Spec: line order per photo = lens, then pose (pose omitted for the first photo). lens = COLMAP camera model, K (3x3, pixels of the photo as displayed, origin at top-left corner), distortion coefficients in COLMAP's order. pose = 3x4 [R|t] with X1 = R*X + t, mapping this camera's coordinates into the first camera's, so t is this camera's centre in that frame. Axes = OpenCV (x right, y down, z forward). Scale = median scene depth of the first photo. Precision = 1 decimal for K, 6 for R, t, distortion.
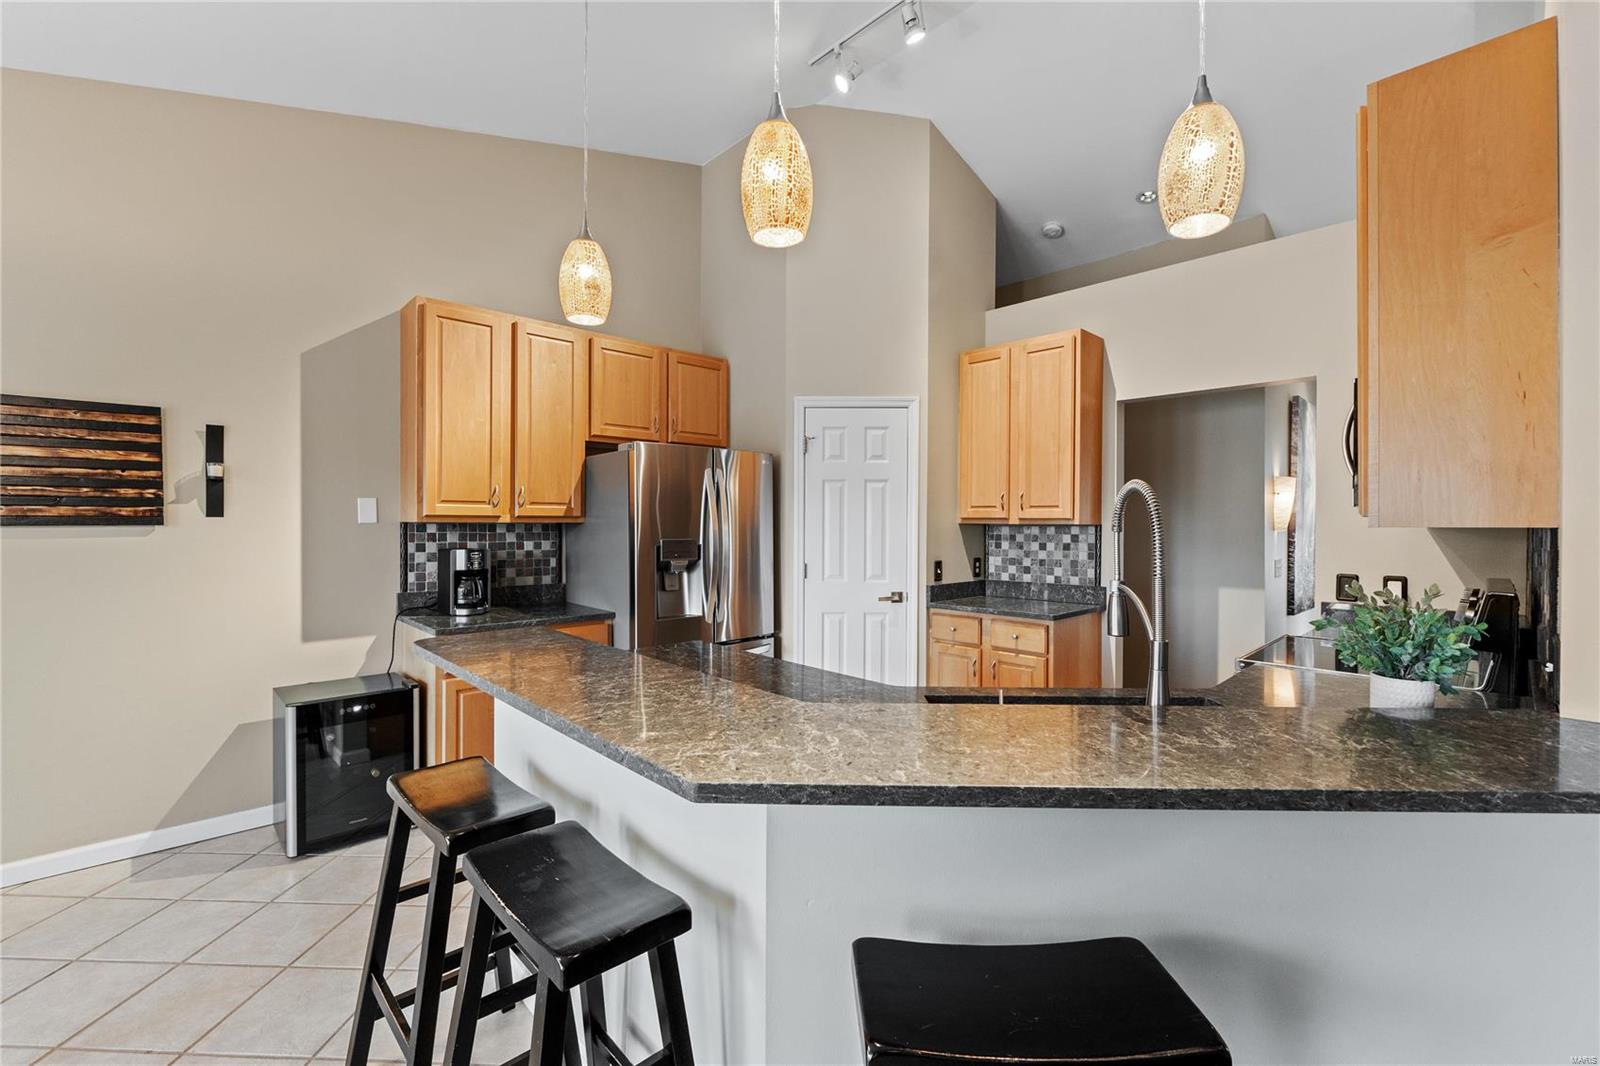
lens RADIAL K [[672.6, 0, 796.3], [0, 672.6, 526.8], [0, 0, 1]] dist [-0.004874, -0.000421]
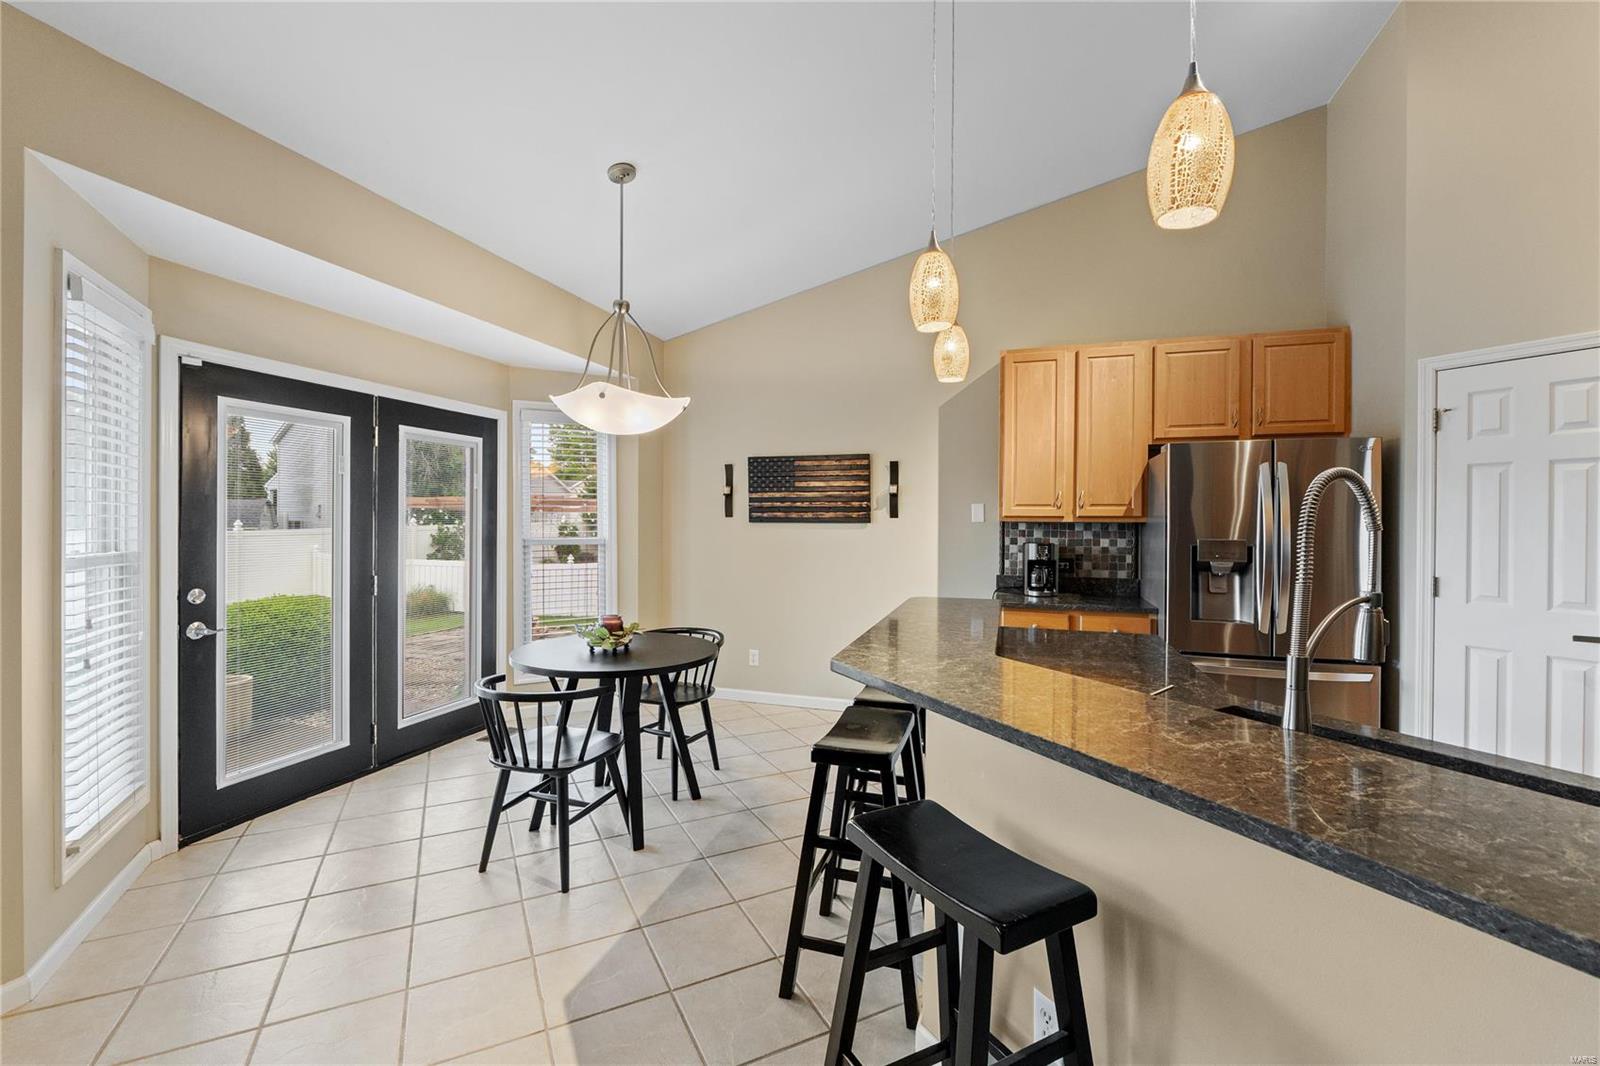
lens RADIAL K [[677.8, 0, 801.8], [0, 677.8, 522.2], [0, 0, 1]] dist [-0.005726, 0.000017]
pose [[0.485651, 0.001501, -0.874151, 0.393964], [-0.009988, 0.999943, -0.003832, 0.003577], [0.874096, 0.010592, 0.485639, 0.008913]]
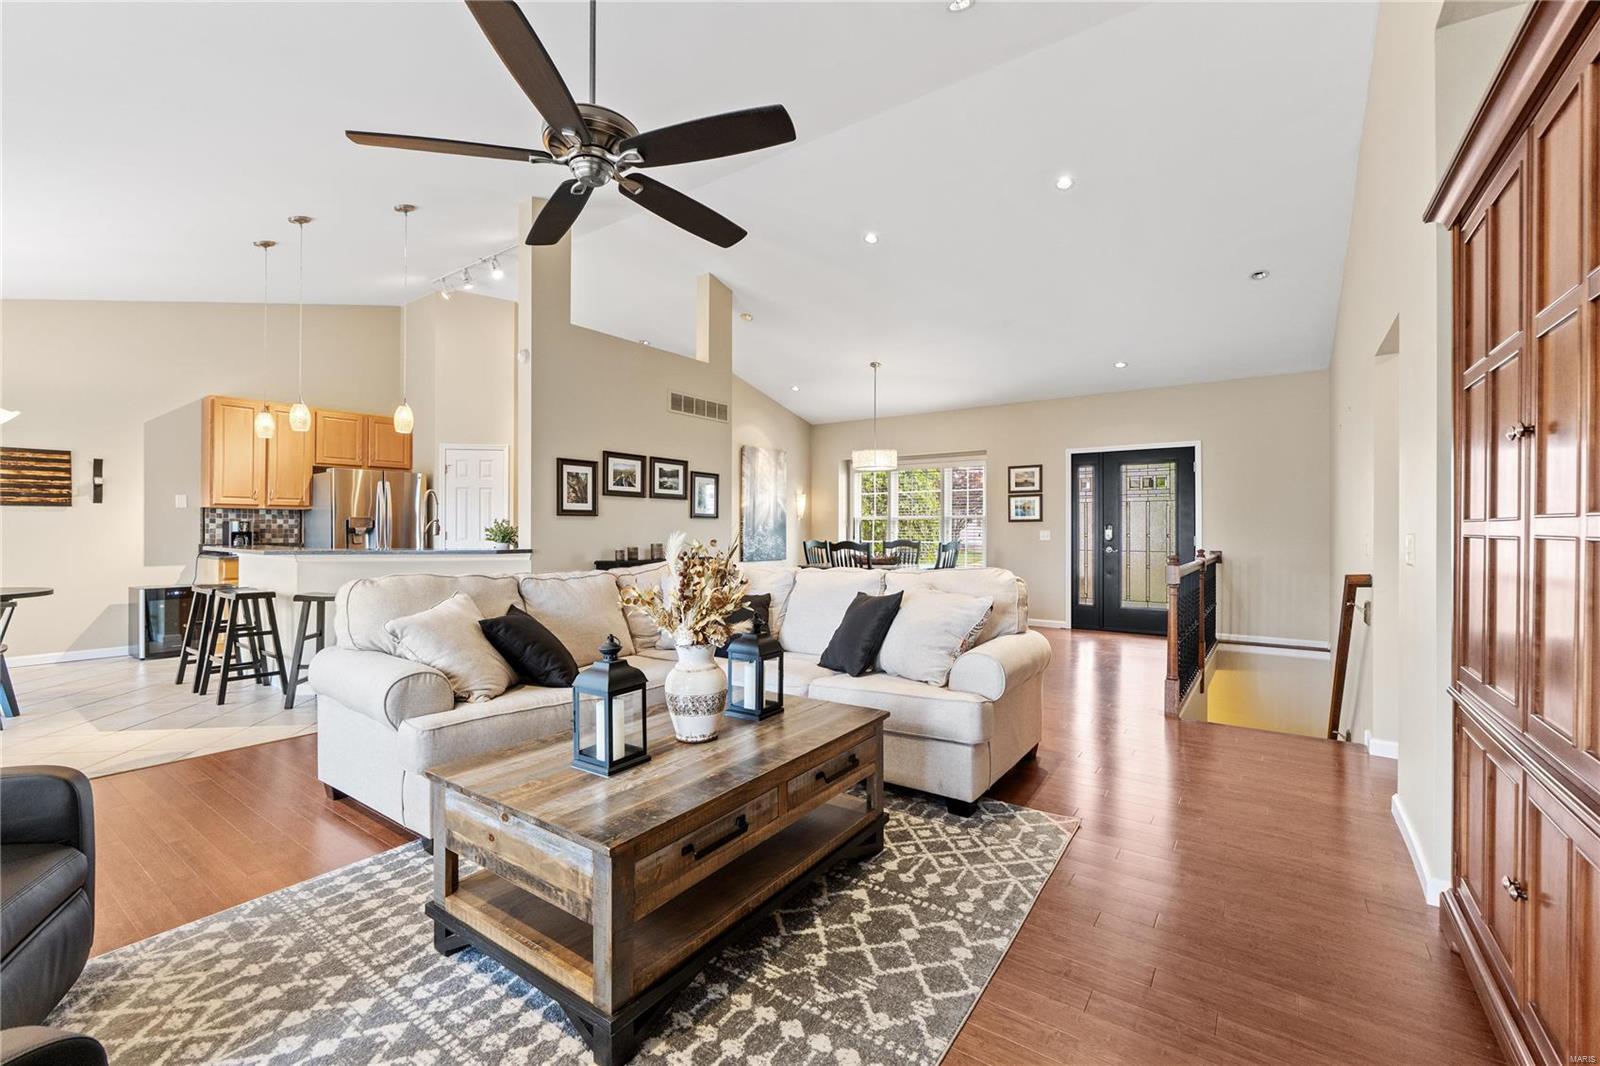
lens RADIAL K [[672.6, 0, 796.3], [0, 672.6, 526.8], [0, 0, 1]] dist [-0.004874, -0.000421]
pose [[0.982713, -0.000138, 0.185137, 0.753800], [0.001541, 0.999971, -0.007433, 0.066705], [-0.185130, 0.007590, 0.982685, -1.237434]]
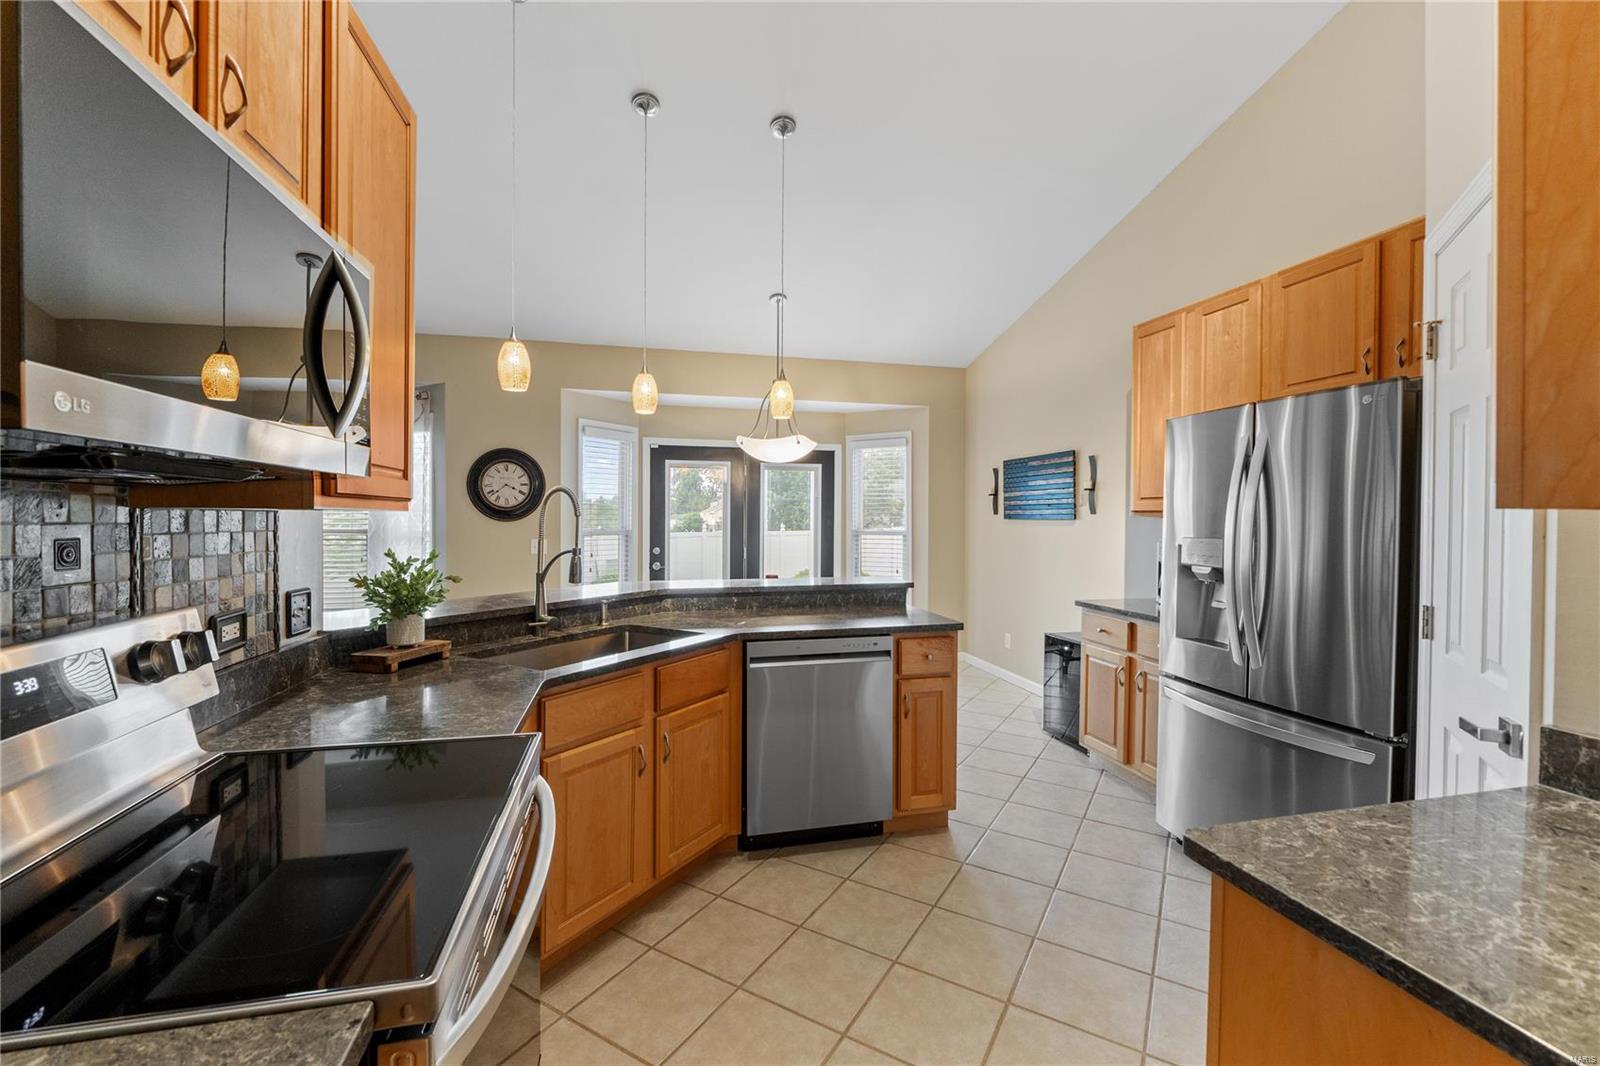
lens RADIAL K [[672.6, 0, 796.3], [0, 672.6, 526.8], [0, 0, 1]] dist [-0.004874, -0.000421]
pose [[-0.494613, 0.006195, -0.869091, 0.729700], [-0.013254, 0.999805, 0.014669, 0.000790], [0.869012, 0.018775, -0.494435, 1.016803]]
